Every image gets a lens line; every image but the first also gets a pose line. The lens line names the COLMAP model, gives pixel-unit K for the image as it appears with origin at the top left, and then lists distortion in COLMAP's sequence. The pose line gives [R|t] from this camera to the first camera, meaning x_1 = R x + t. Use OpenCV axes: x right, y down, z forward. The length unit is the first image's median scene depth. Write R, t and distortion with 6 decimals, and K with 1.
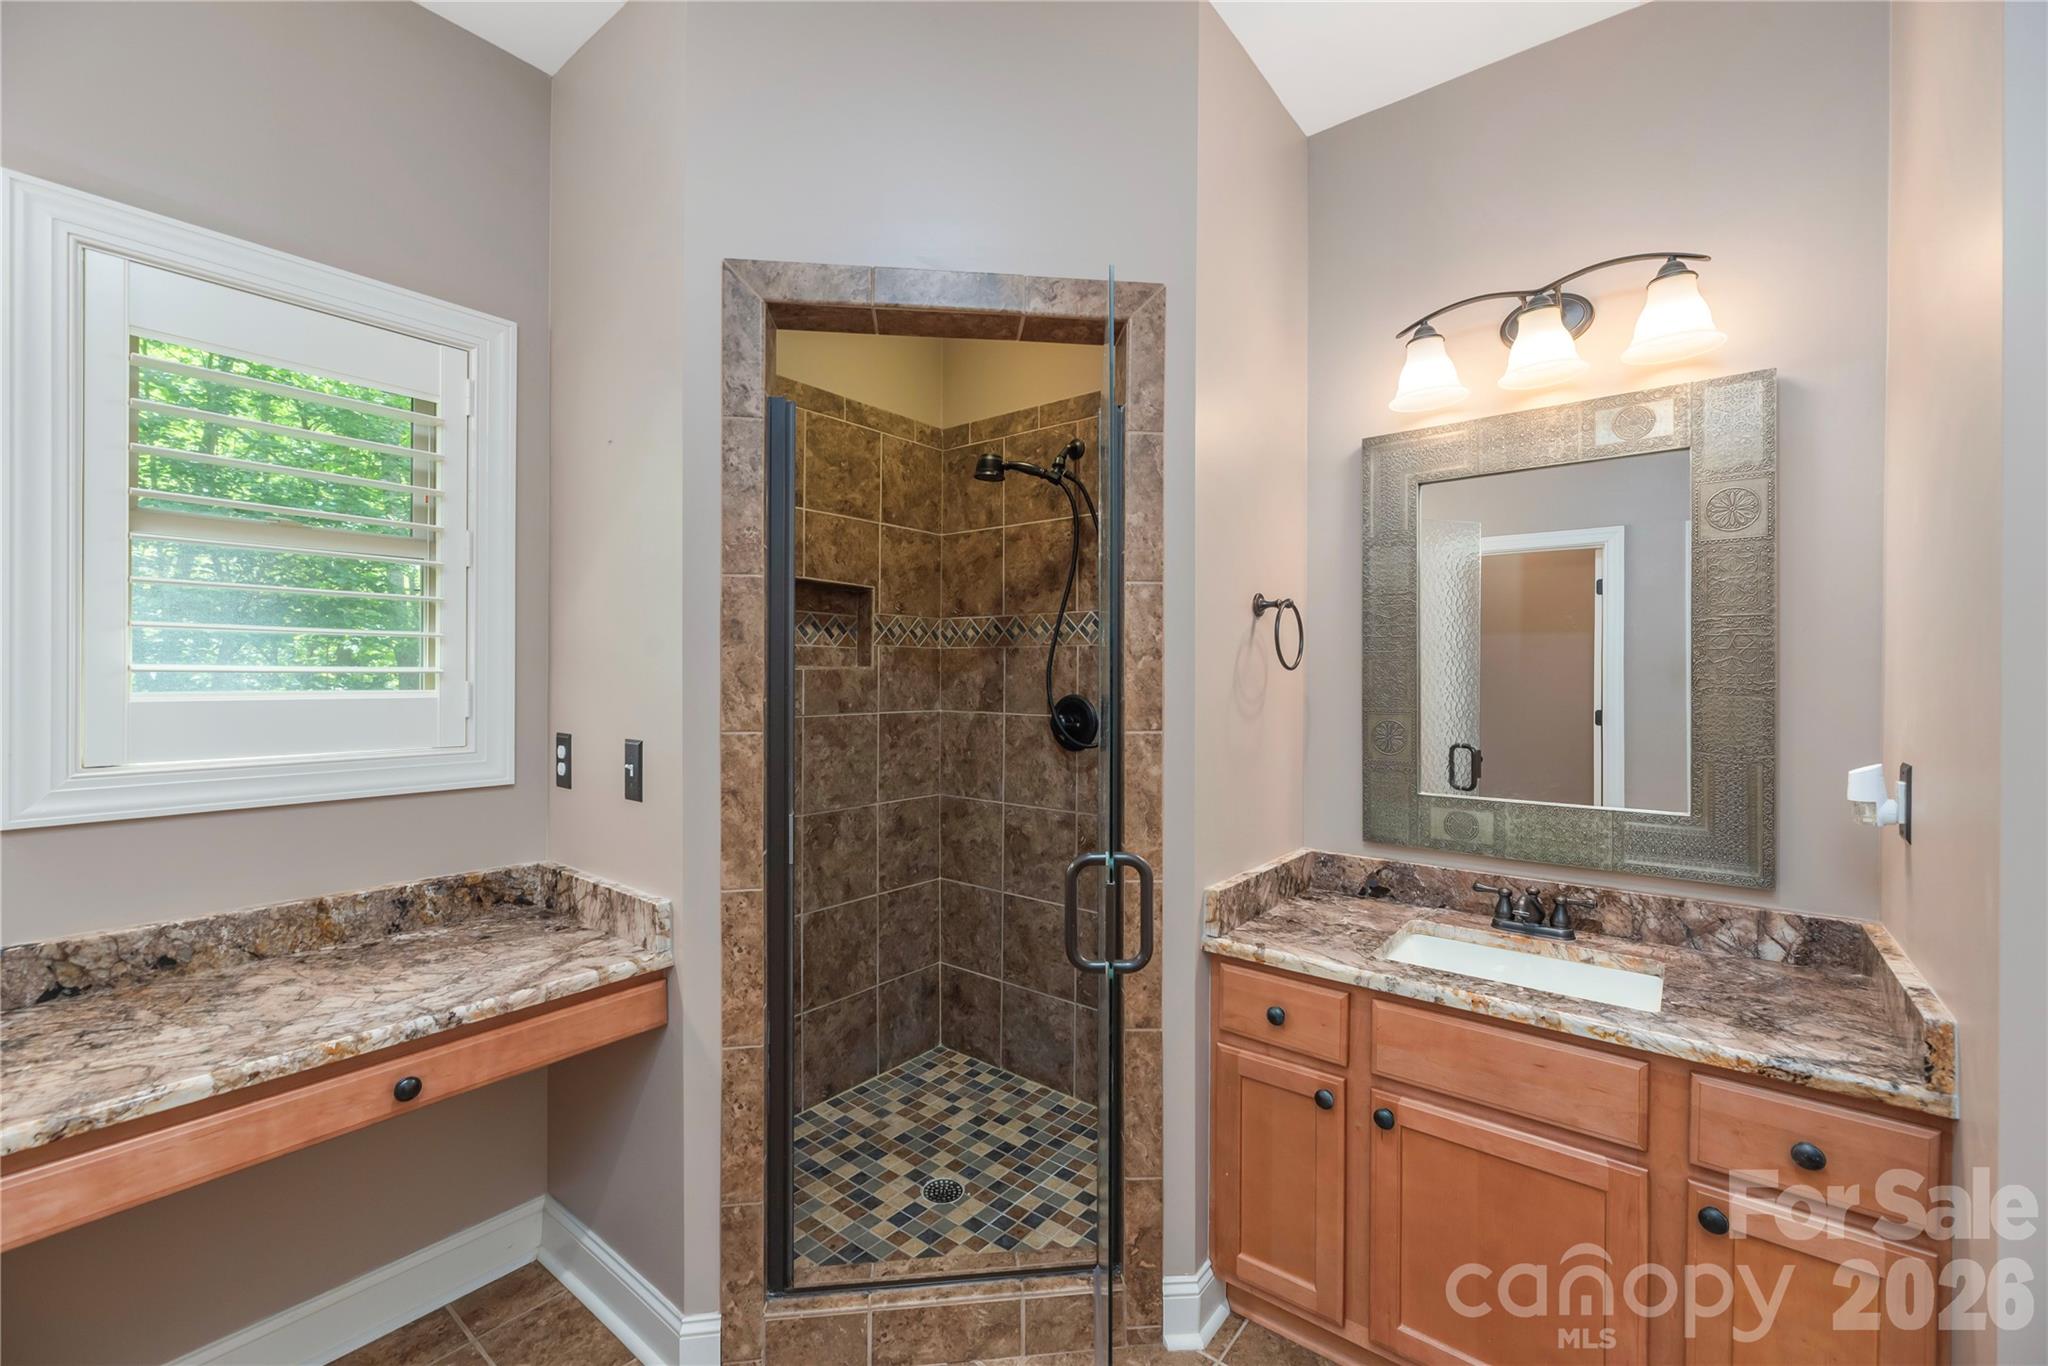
lens RADIAL K [[843.4, 0, 1025.8], [0, 843.4, 674.0], [0, 0, 1]] dist [0.000582, -0.000057]
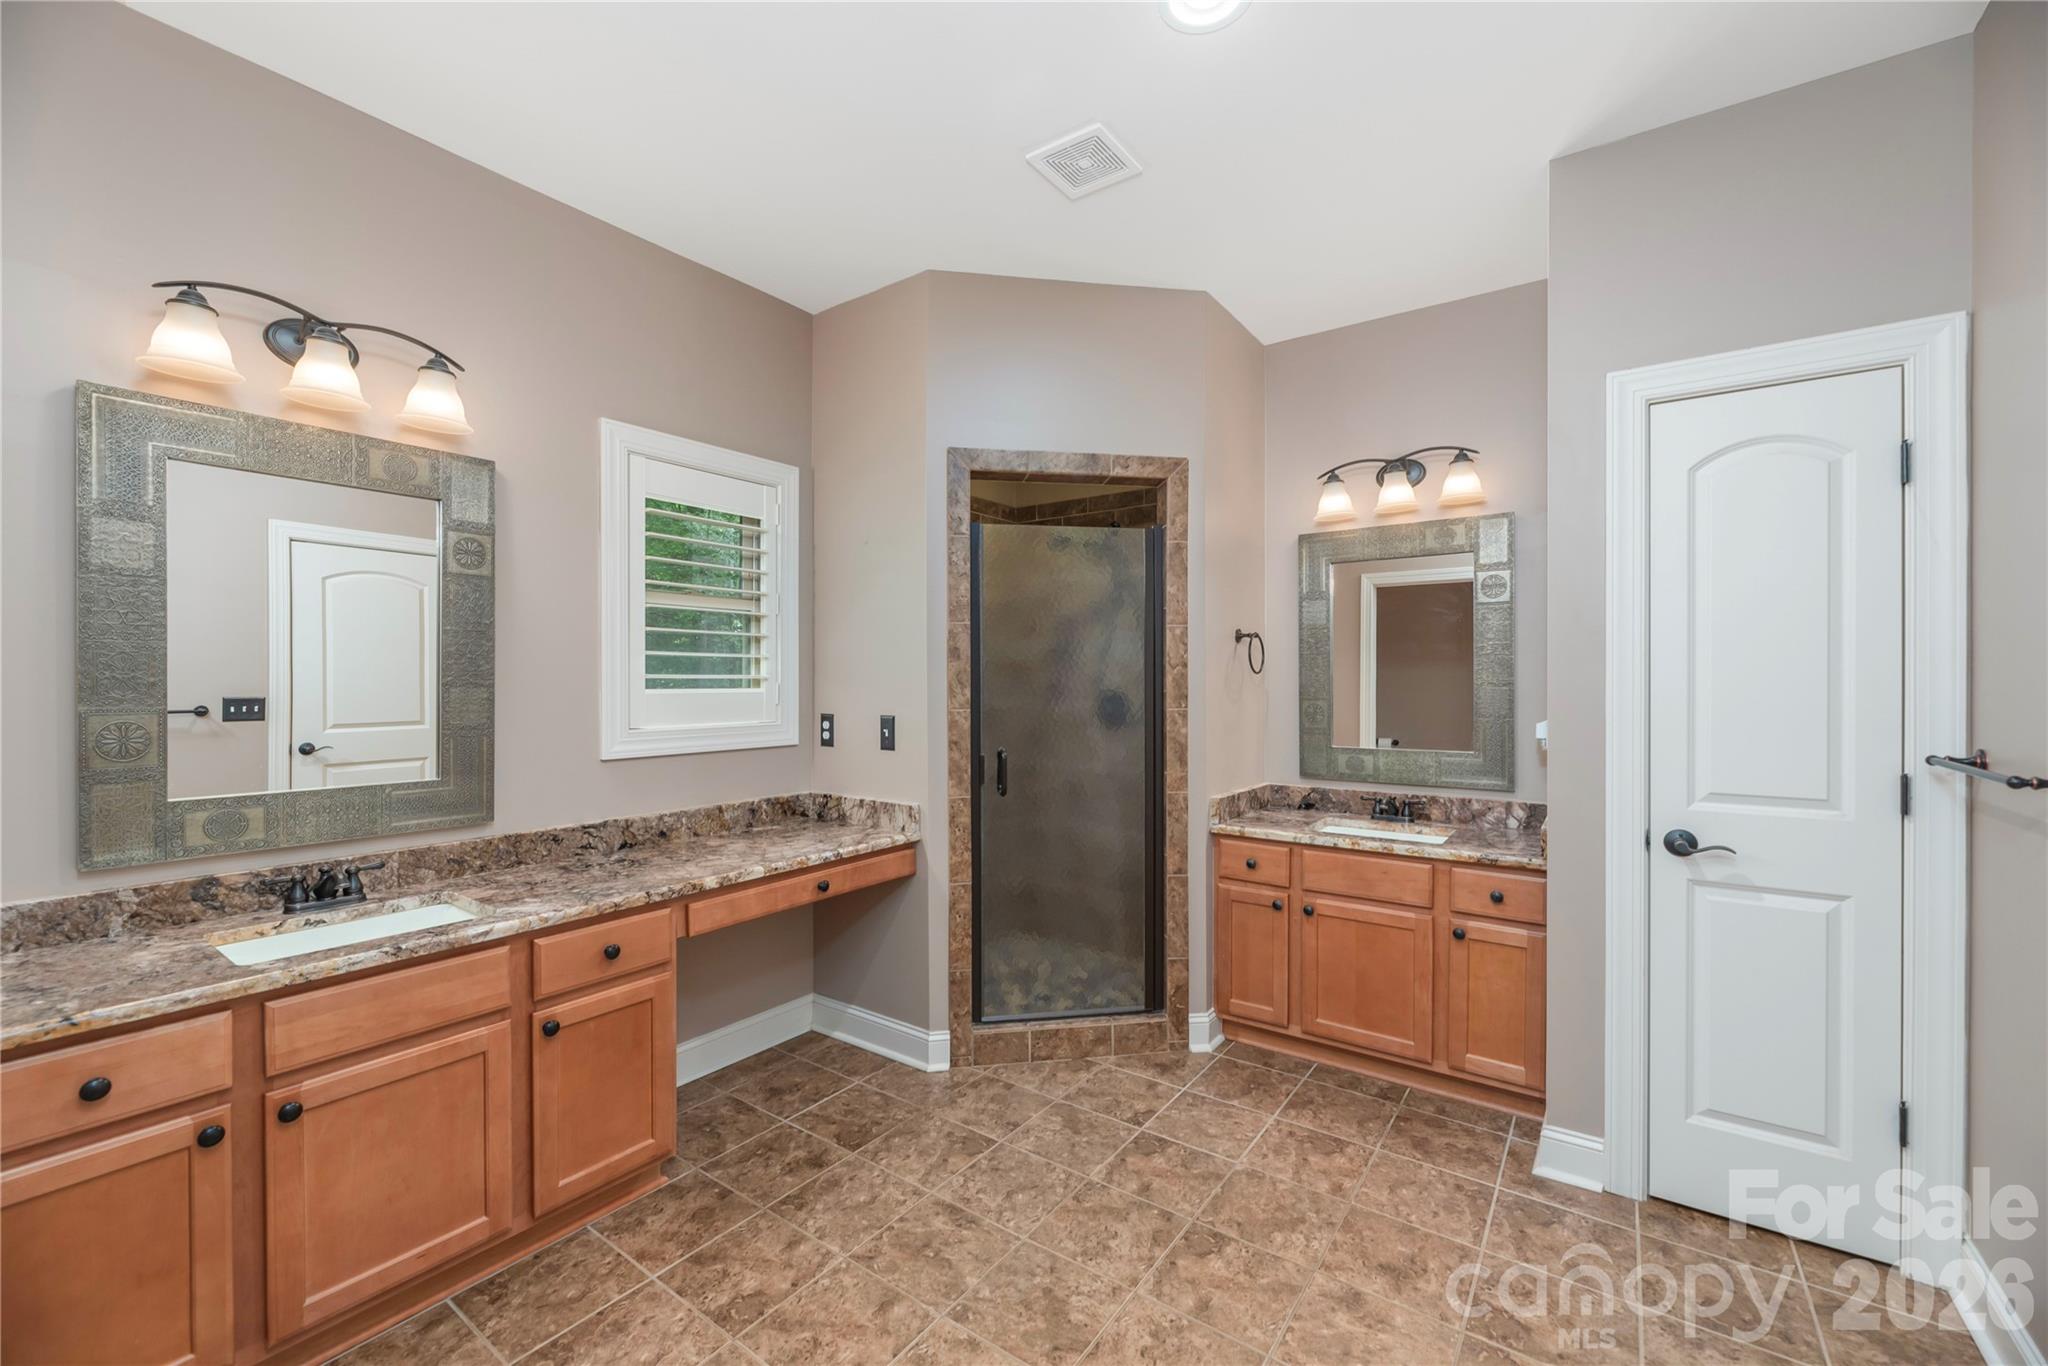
lens RADIAL K [[843.4, 0, 1017.8], [0, 843.4, 682.4], [0, 0, 1]] dist [0.000582, -0.000057]
pose [[0.999014, -0.004612, 0.044166, -0.280911], [0.004366, 0.999975, 0.005648, 0.001087], [-0.044191, -0.005450, 0.999008, -0.782387]]
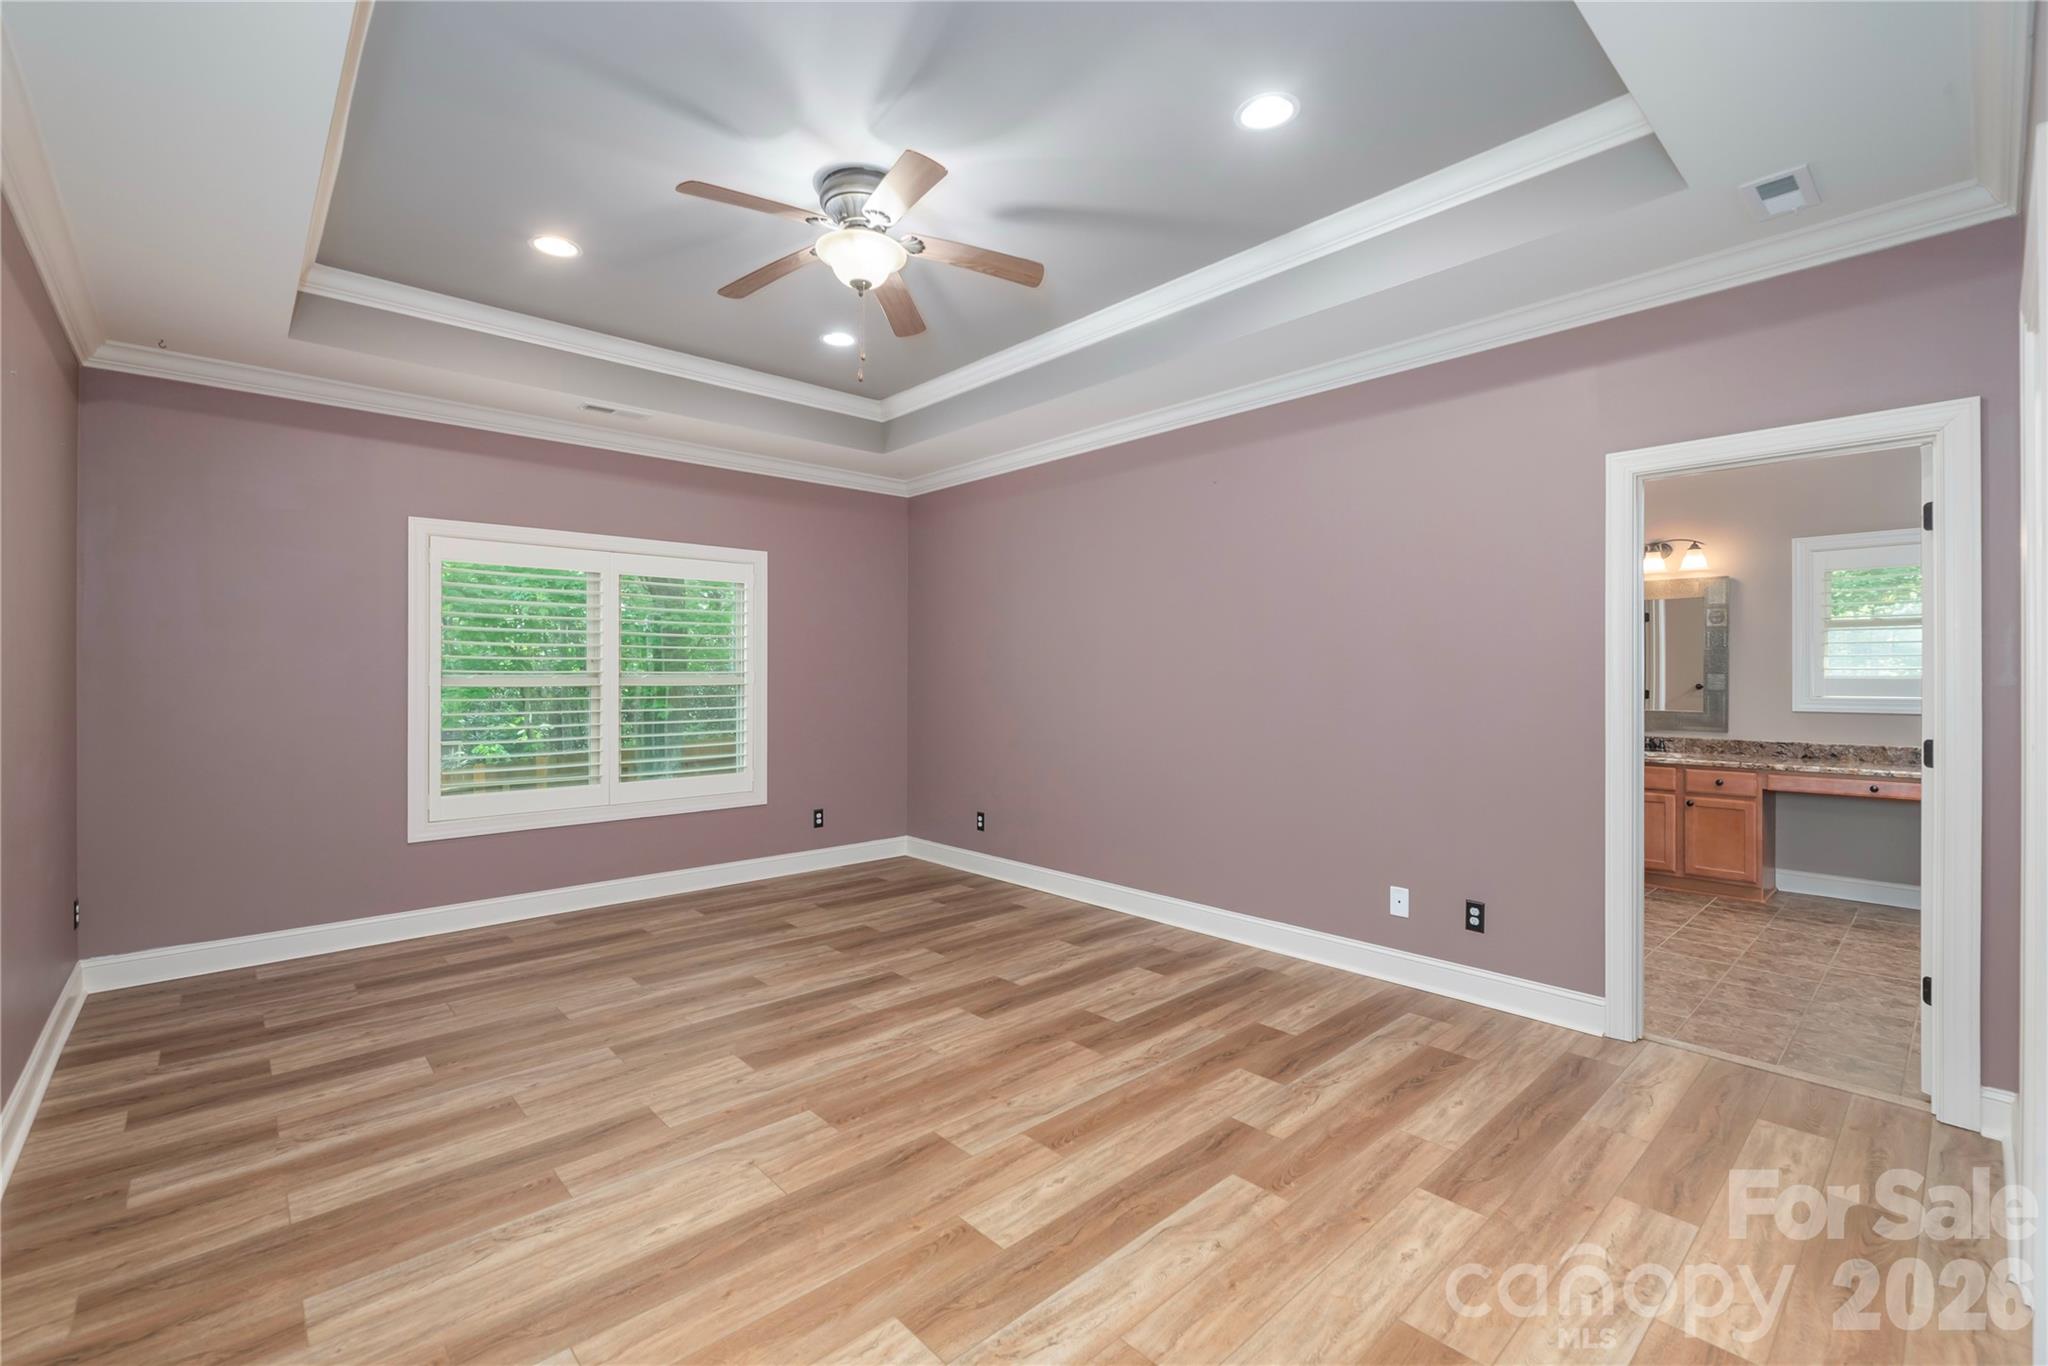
lens RADIAL K [[875.7, 0, 1021.7], [0, 875.7, 671.2], [0, 0, 1]] dist [0.001297, 0.000093]
pose [[-0.159762, -0.005906, -0.987138, 2.645904], [-0.001231, 0.999983, -0.005783, 0.024084], [0.987155, 0.000291, -0.159766, -1.473681]]
